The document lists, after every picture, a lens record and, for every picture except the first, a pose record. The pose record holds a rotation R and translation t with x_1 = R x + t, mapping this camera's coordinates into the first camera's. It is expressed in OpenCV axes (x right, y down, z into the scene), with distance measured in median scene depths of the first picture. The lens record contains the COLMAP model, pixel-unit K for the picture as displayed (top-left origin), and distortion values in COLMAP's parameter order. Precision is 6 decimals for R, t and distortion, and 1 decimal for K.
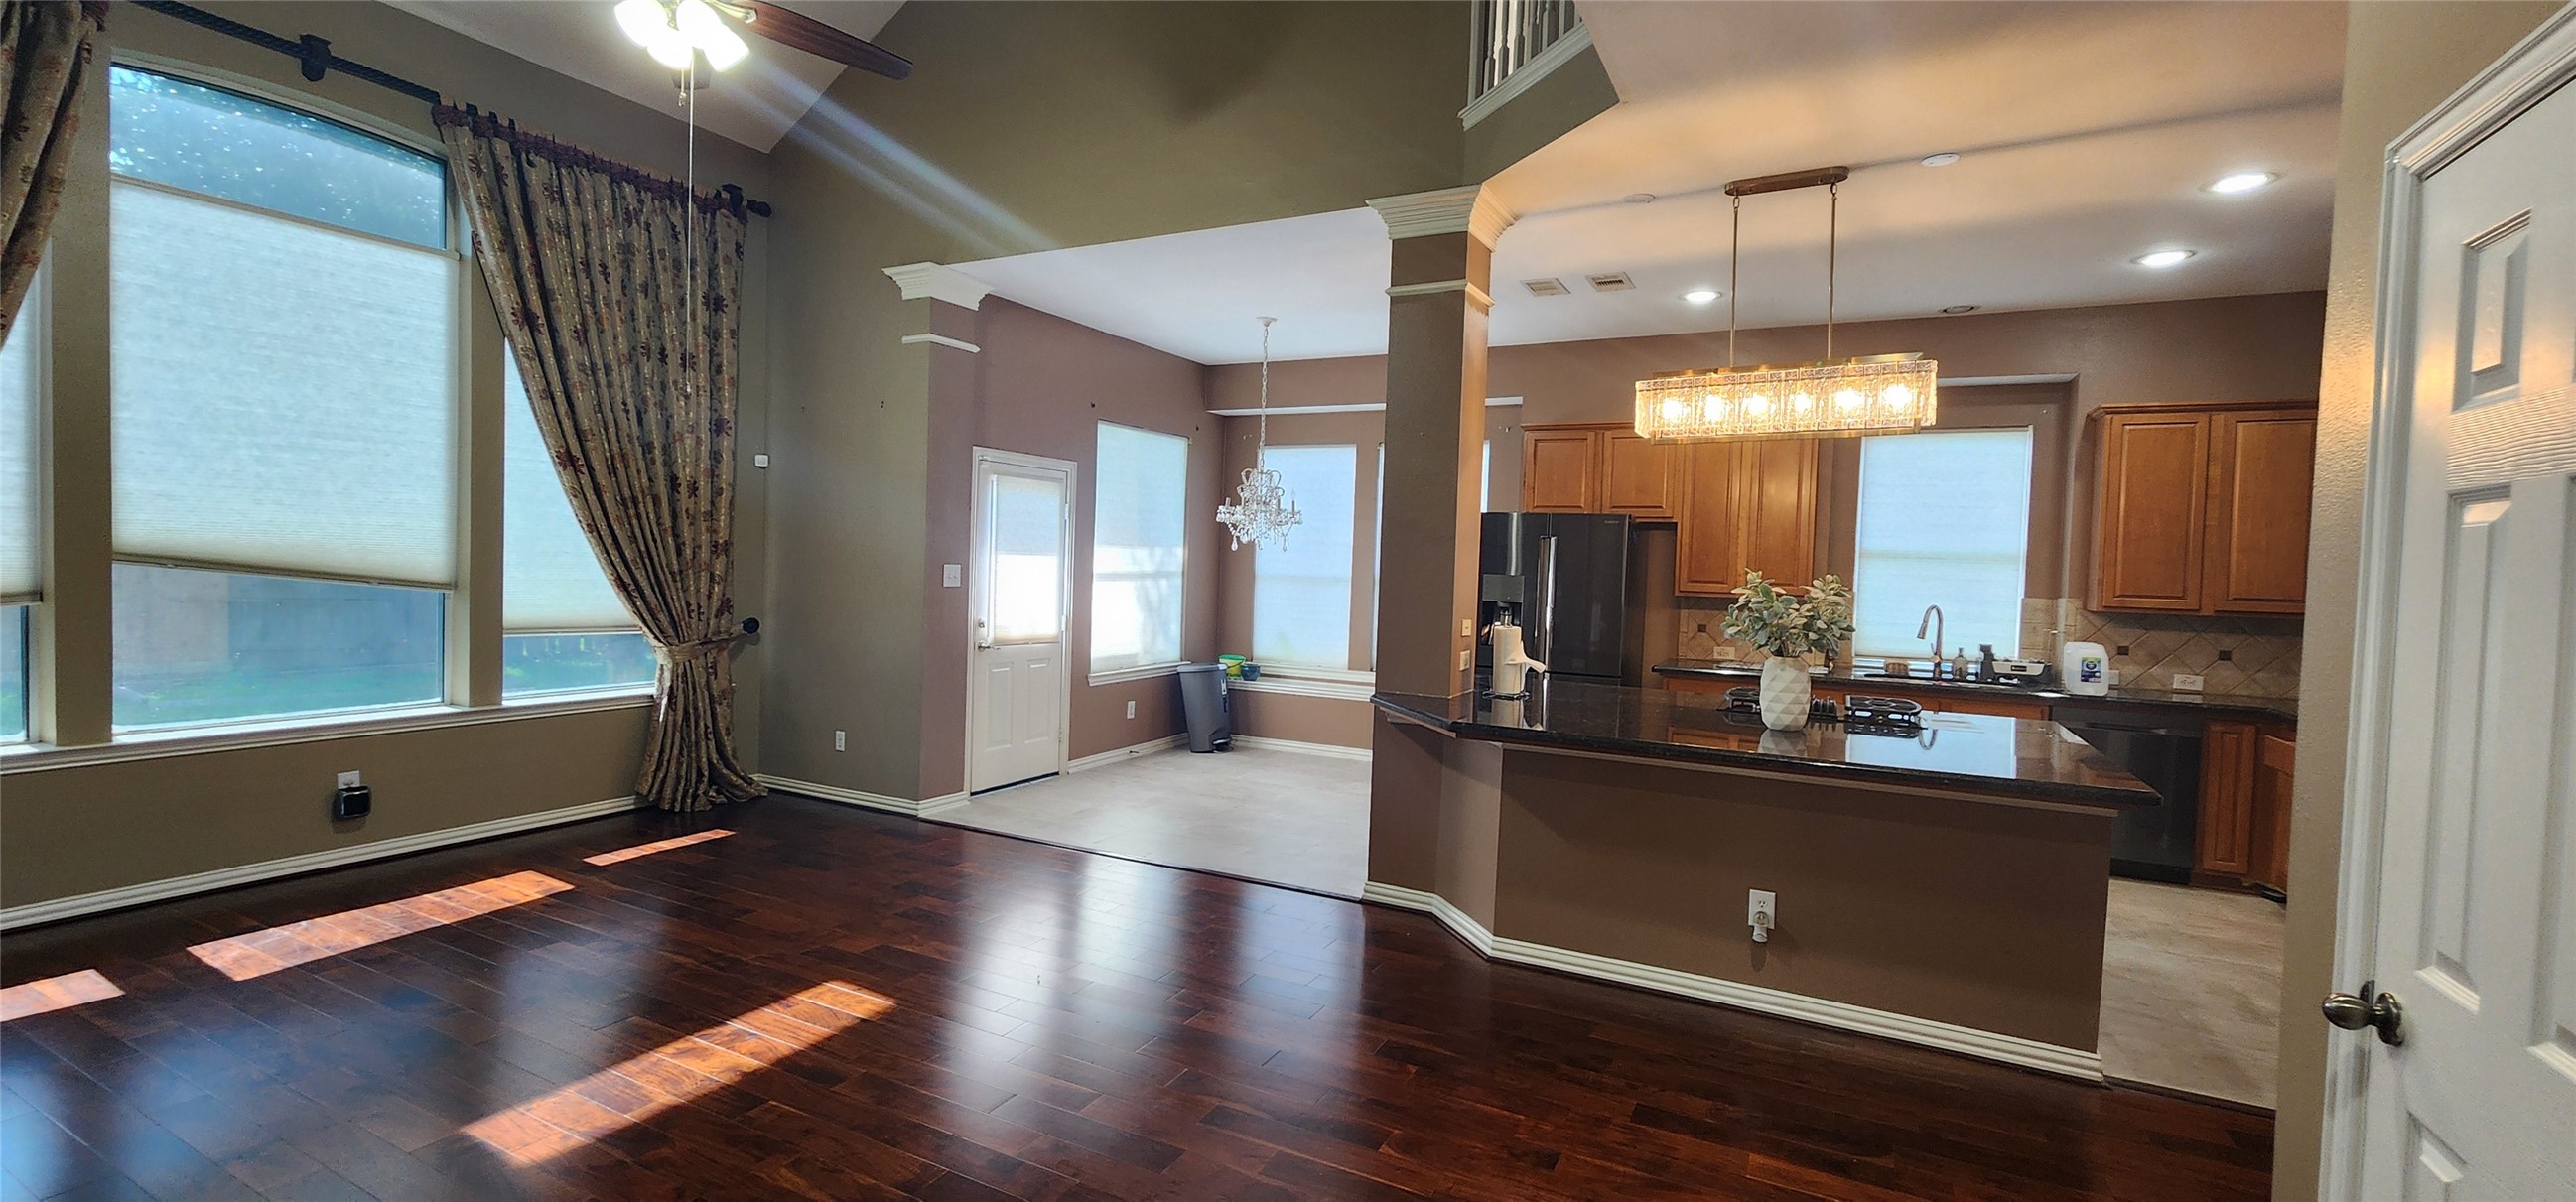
lens RADIAL K [[1068.1, 0, 1291.1], [0, 1068.1, 592.2], [0, 0, 1]] dist [0.002597, 0.000026]
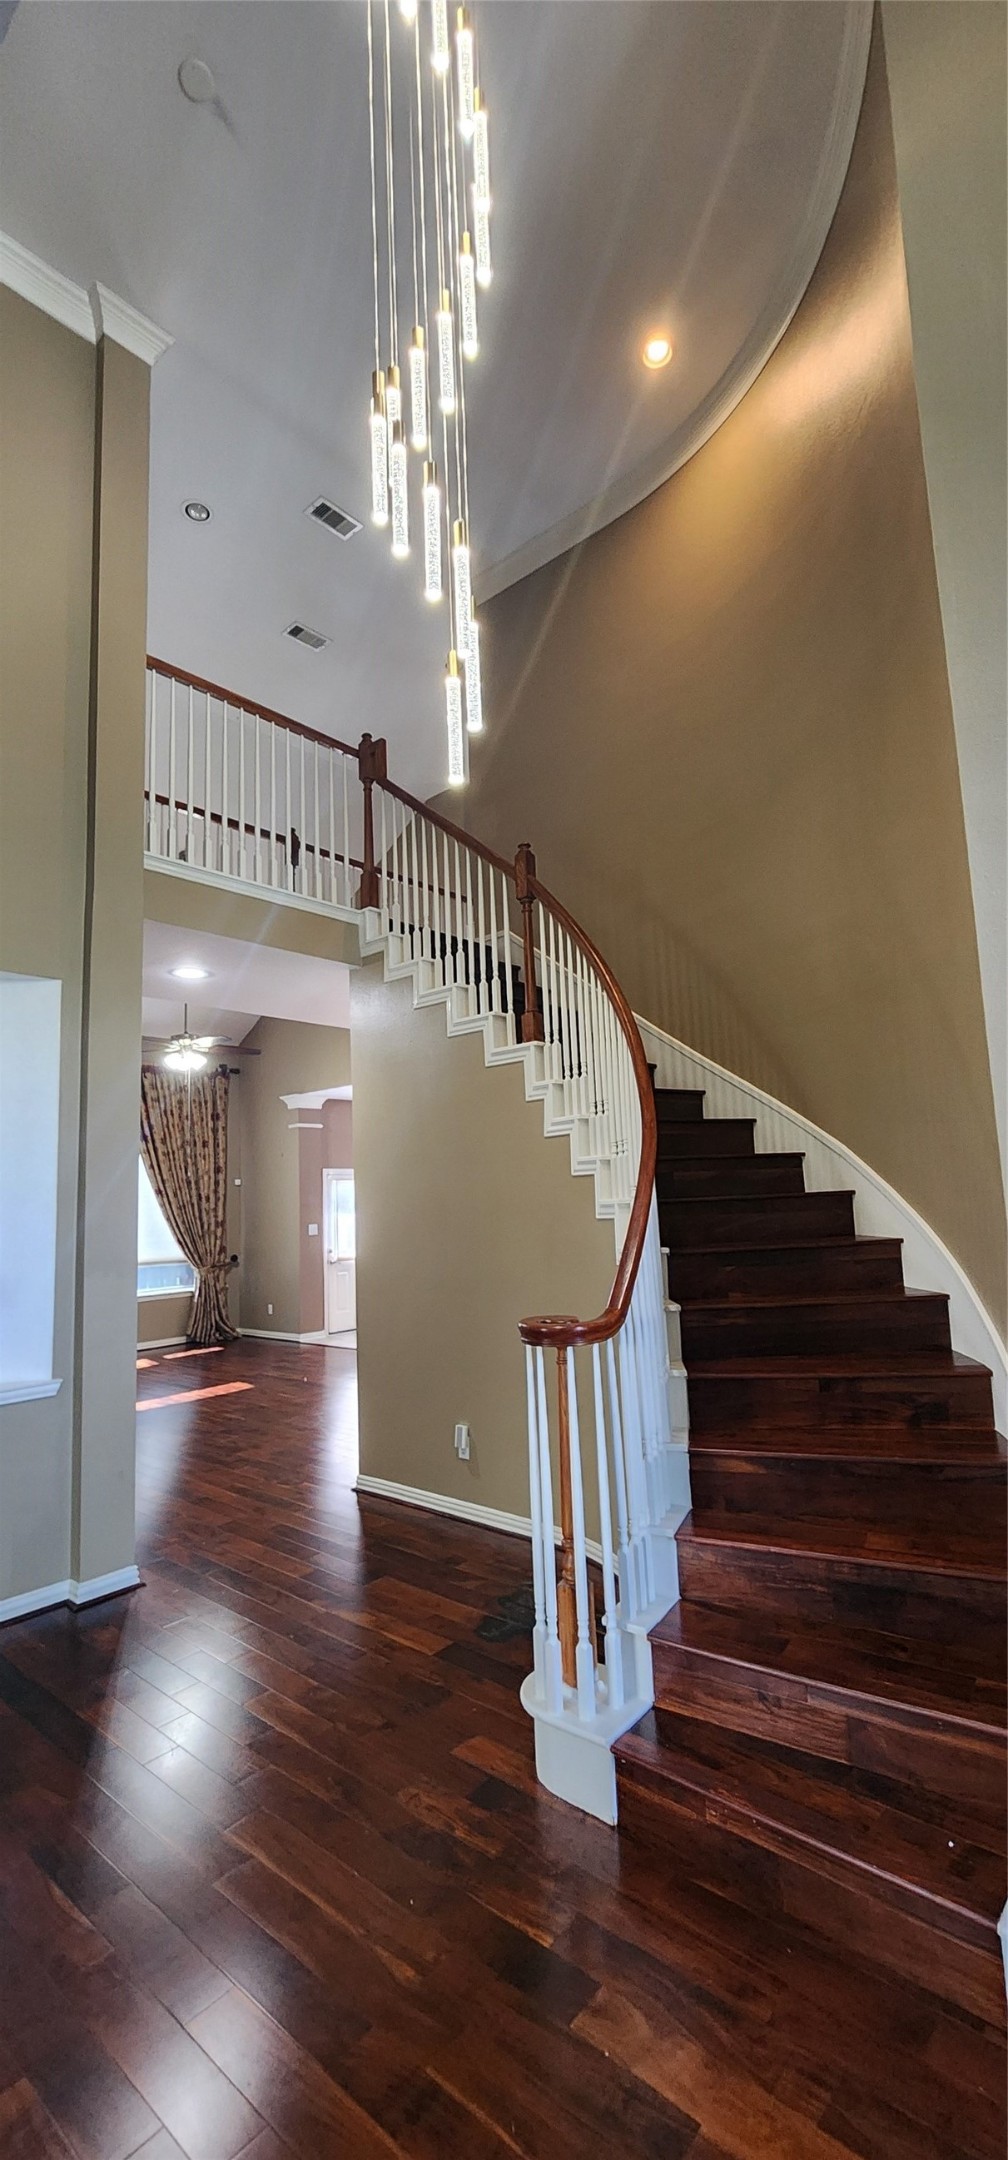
lens RADIAL K [[895.7, 0, 505.7], [0, 895.7, 1090.6], [0, 0, 1]] dist [0.002597, 0.000026]
pose [[0.966481, -0.100205, -0.236375, 0.552941], [0.063620, 0.985447, -0.157626, 0.019268], [0.248730, 0.137305, 0.958791, -0.739281]]
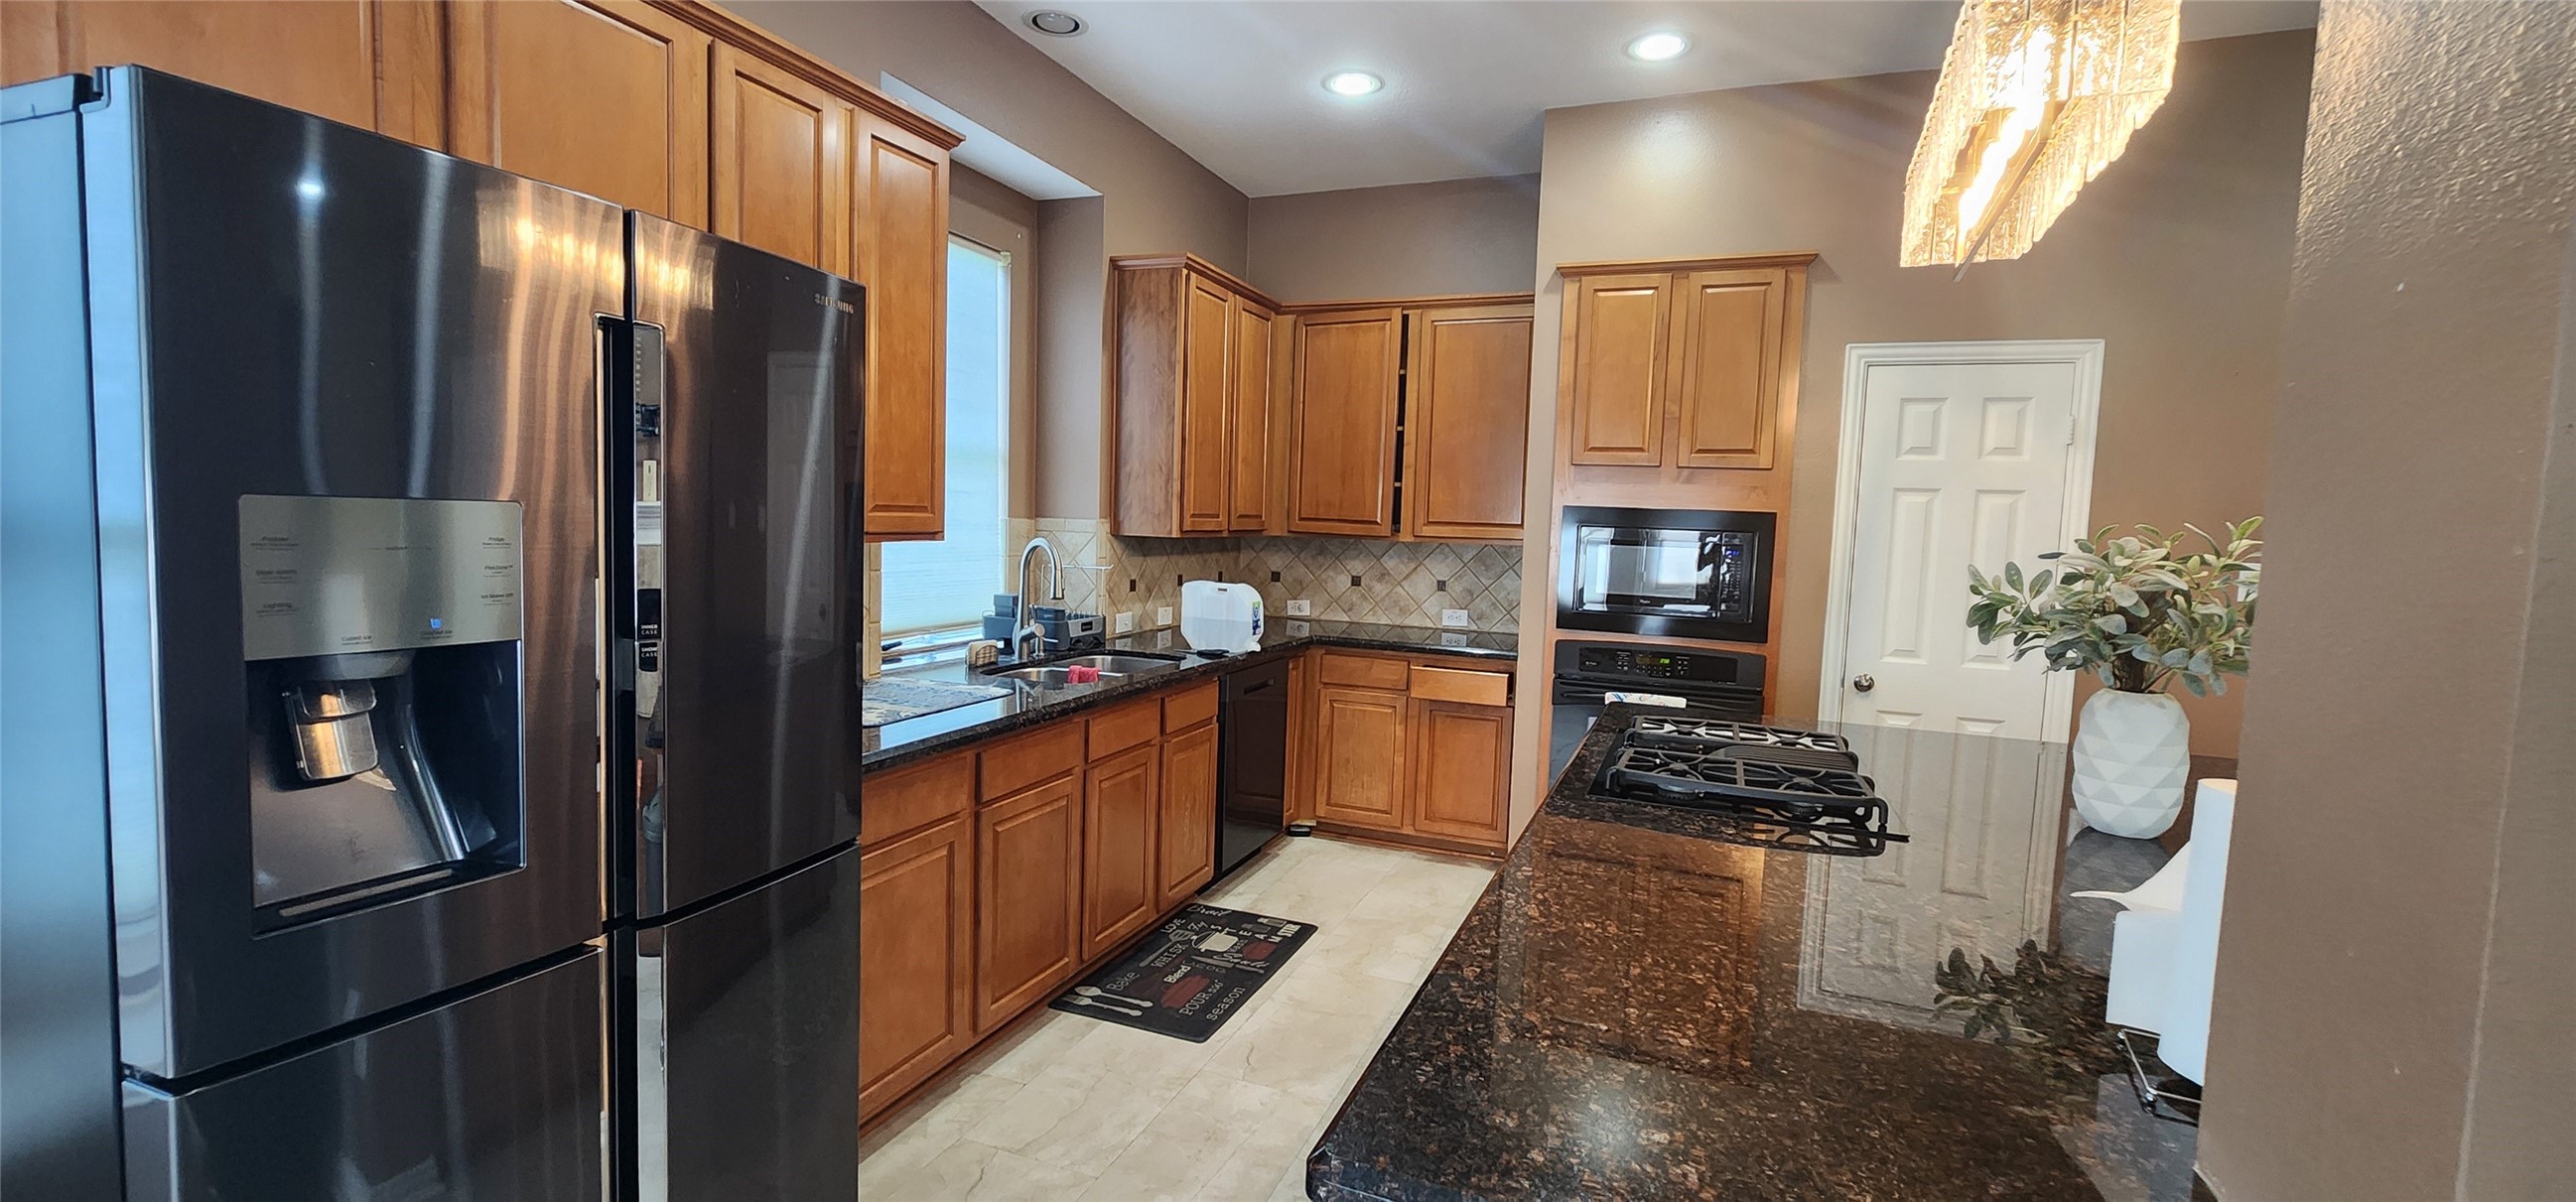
lens RADIAL K [[1068.1, 0, 1280.9], [0, 1068.1, 593.3], [0, 0, 1]] dist [0.002597, 0.000026]
pose [[-0.087784, -0.107866, 0.990282, 0.009696], [-0.005219, 0.994156, 0.107825, -0.023010], [-0.996126, 0.004297, -0.087834, 0.973947]]
